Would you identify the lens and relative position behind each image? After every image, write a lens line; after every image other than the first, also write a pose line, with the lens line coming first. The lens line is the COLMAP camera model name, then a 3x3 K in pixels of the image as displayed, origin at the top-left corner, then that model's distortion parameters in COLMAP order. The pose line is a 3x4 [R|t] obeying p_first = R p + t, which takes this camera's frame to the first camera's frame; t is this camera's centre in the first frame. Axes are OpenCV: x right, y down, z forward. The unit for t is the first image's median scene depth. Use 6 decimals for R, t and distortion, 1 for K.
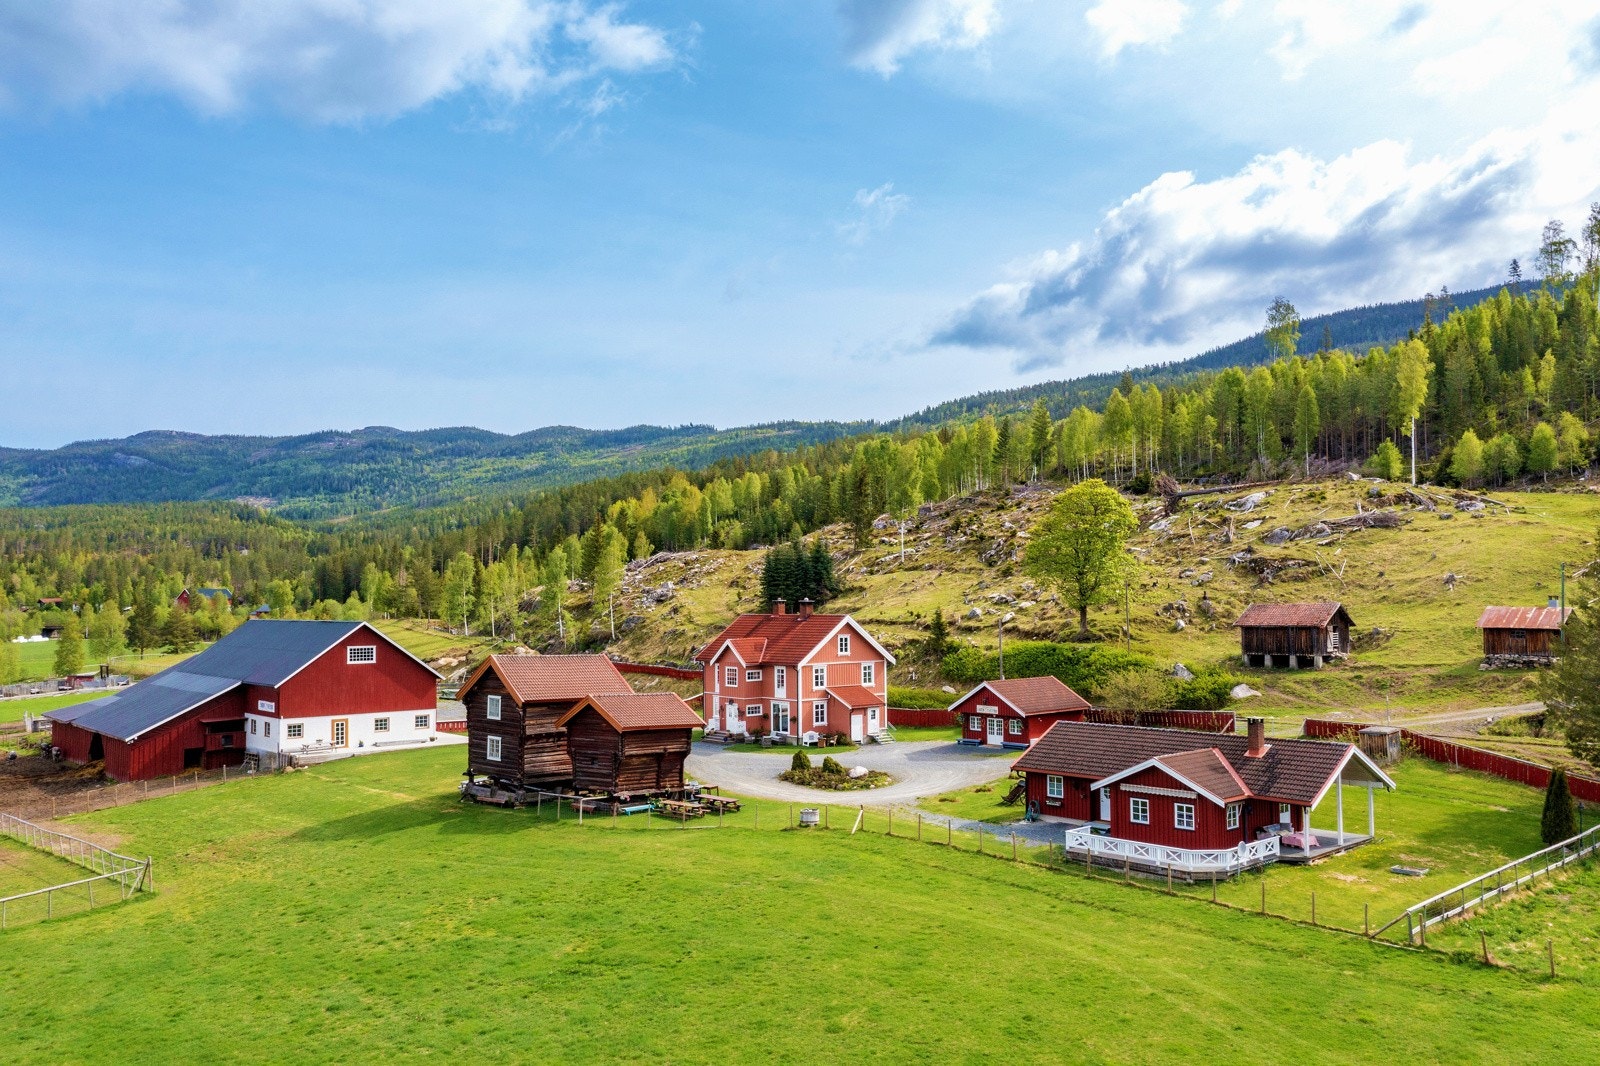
lens RADIAL K [[1198.2, 0, 794.6], [0, 1198.2, 534.1], [0, 0, 1]] dist [-0.002465, -0.000546]
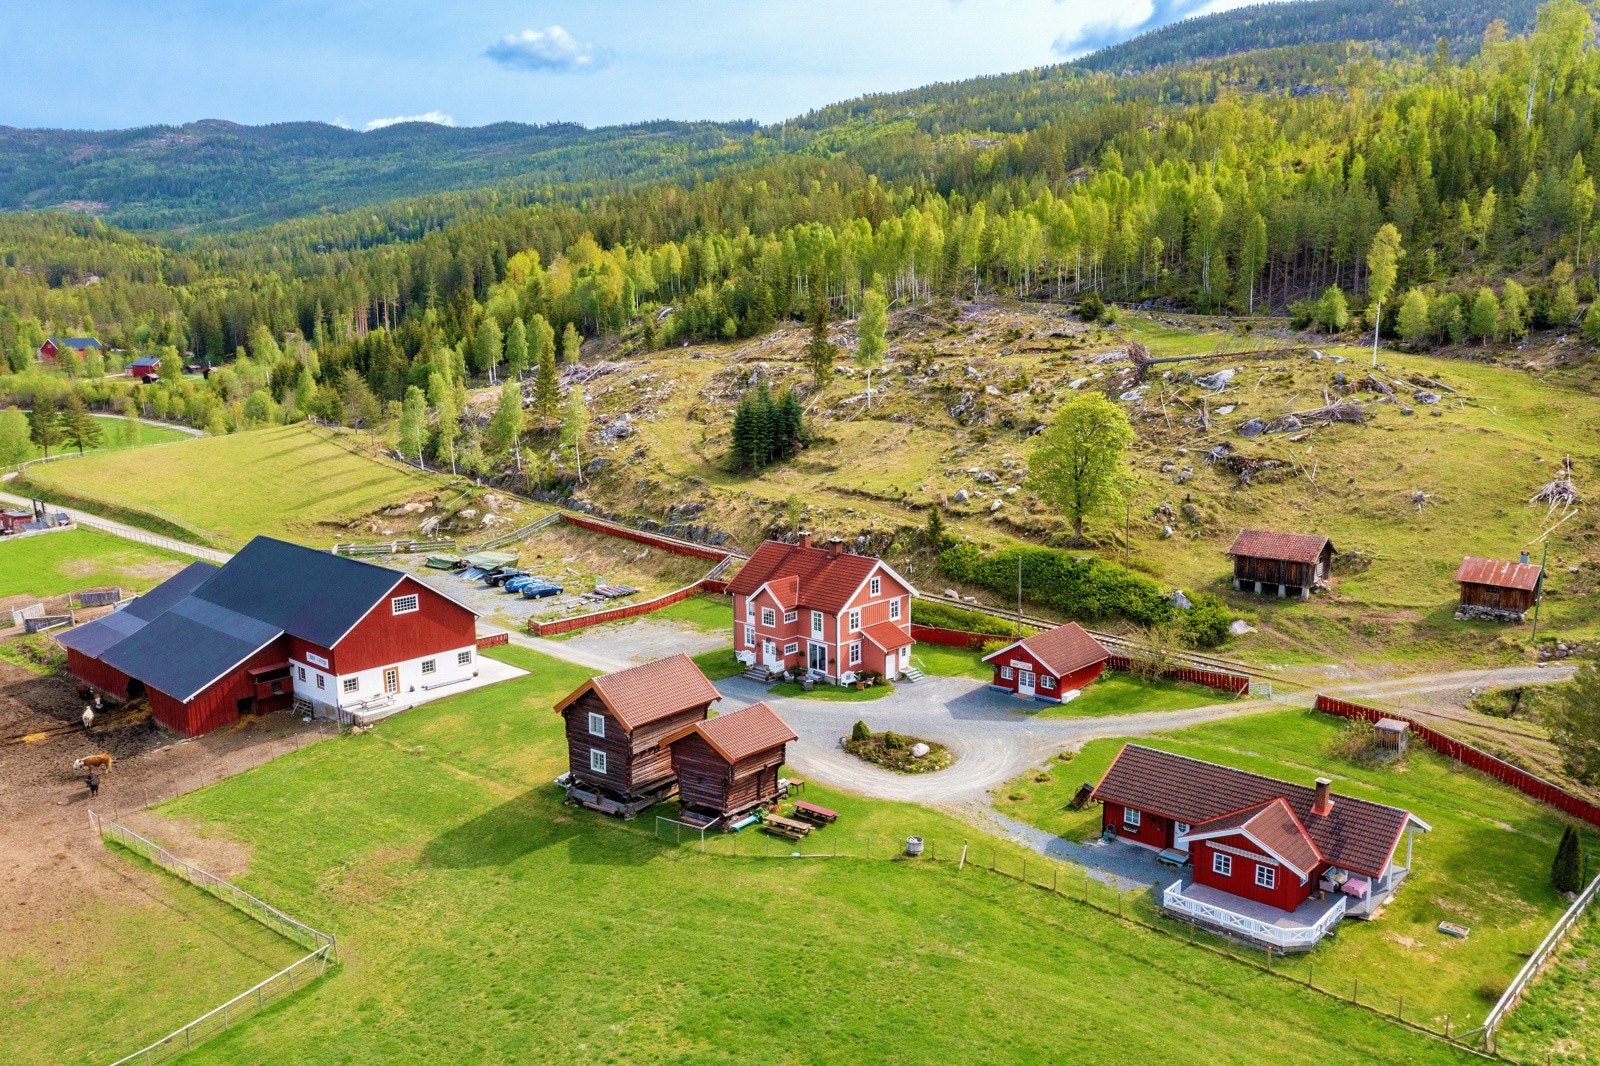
lens RADIAL K [[1191.7, 0, 805.7], [0, 1191.7, 535.3], [0, 0, 1]] dist [-0.001703, -0.000972]
pose [[0.995804, -0.020854, 0.089103, -0.109380], [0.001386, 0.977013, 0.213175, -0.170747], [-0.091501, -0.212157, 0.972943, -0.007253]]
